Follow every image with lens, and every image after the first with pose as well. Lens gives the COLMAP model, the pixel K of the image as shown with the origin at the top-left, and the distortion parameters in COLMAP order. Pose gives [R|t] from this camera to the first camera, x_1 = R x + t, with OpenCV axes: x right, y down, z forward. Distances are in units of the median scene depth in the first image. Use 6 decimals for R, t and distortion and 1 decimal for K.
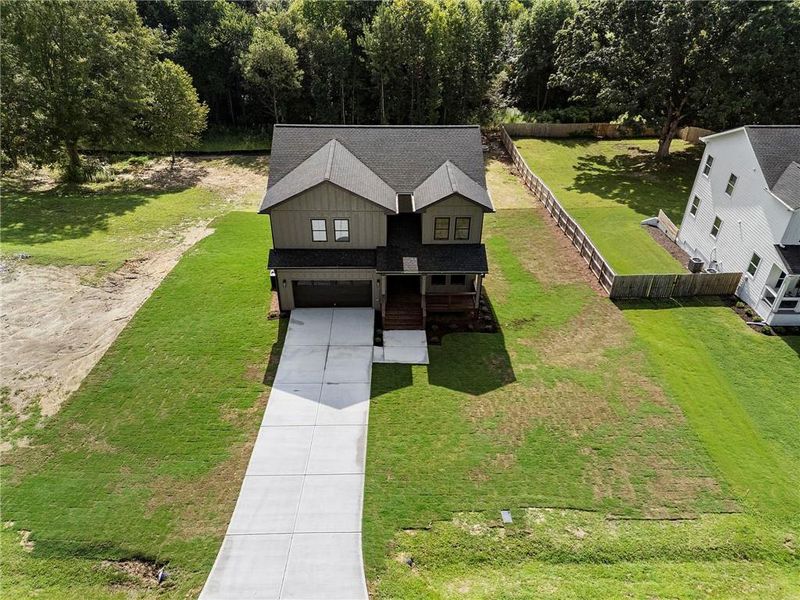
lens RADIAL K [[629.9, 0, 400.3], [0, 629.9, 301.1], [0, 0, 1]] dist [0.068755, -0.057471]
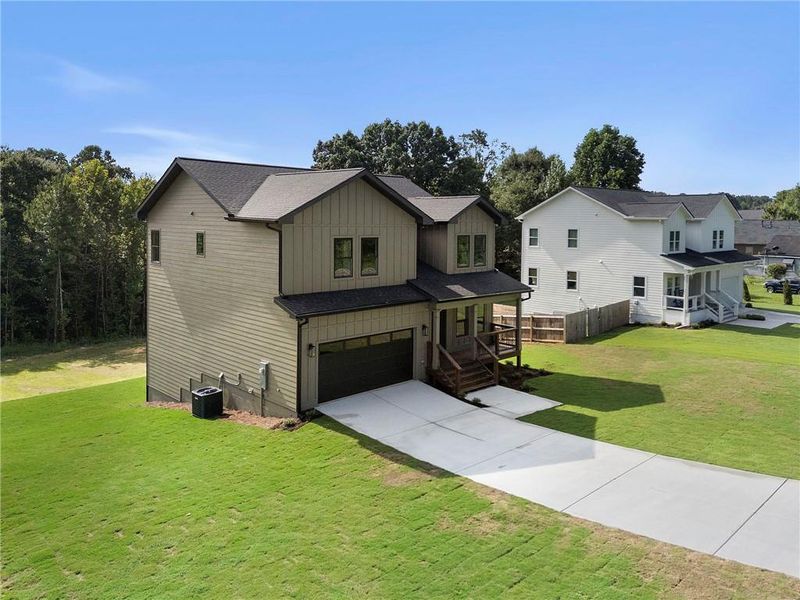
lens RADIAL K [[629.9, 0, 404.0], [0, 629.9, 252.8], [0, 0, 1]] dist [0.068755, -0.057471]
pose [[0.718871, -0.038034, 0.694102, -0.512523], [0.387764, 0.850660, -0.354988, 0.130114], [-0.576943, 0.524338, 0.626263, 0.553245]]
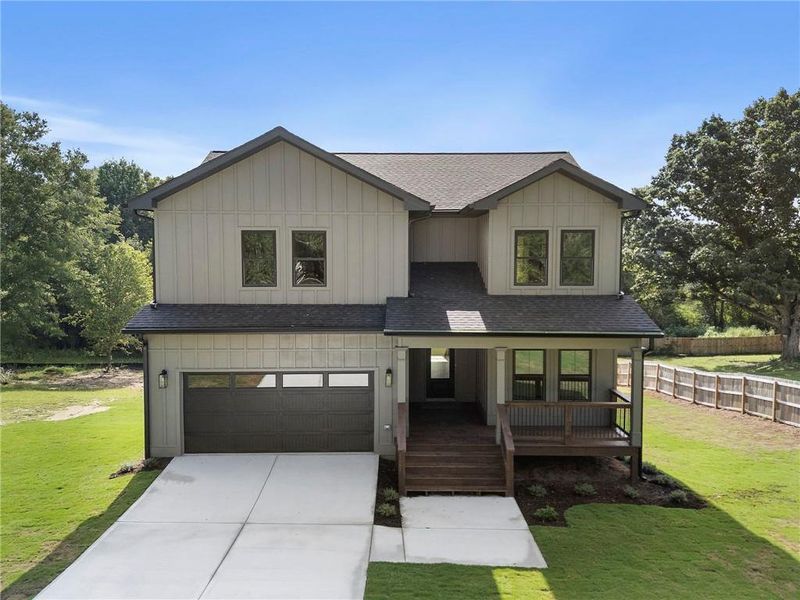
lens RADIAL K [[629.9, 0, 396.8], [0, 629.9, 298.3], [0, 0, 1]] dist [0.068755, -0.057471]
pose [[0.999808, -0.006903, -0.018335, -0.021996], [-0.003300, 0.863176, -0.504892, 0.136441], [0.019312, 0.504856, 0.862988, 0.615555]]
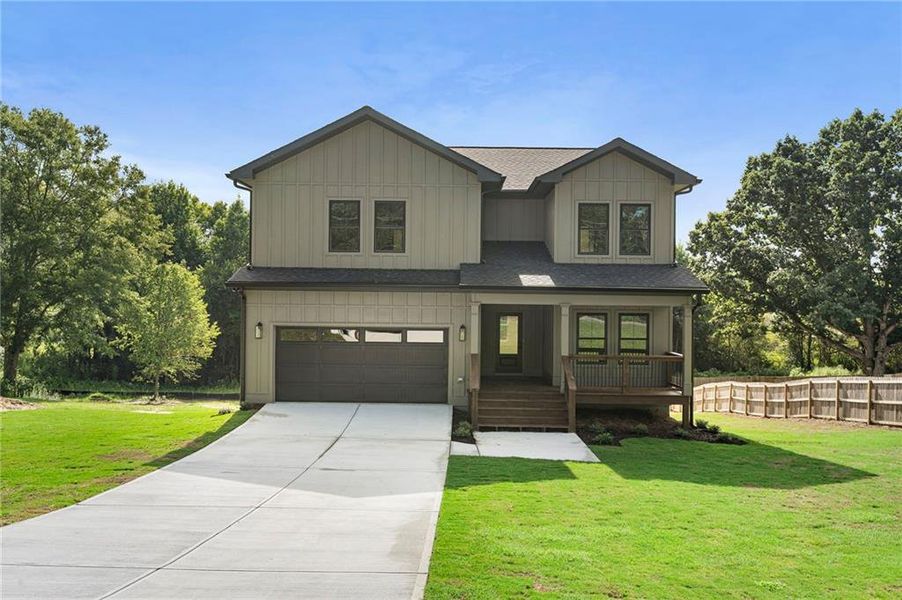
lens RADIAL K [[721.0, 0, 450.4], [0, 721.0, 323.4], [0, 0, 1]] dist [-0.003501, 0.025917]
pose [[0.999720, 0.000665, -0.023639, -0.031772], [-0.013506, 0.836606, -0.547639, 0.251273], [0.019413, 0.547805, 0.836381, 0.562393]]
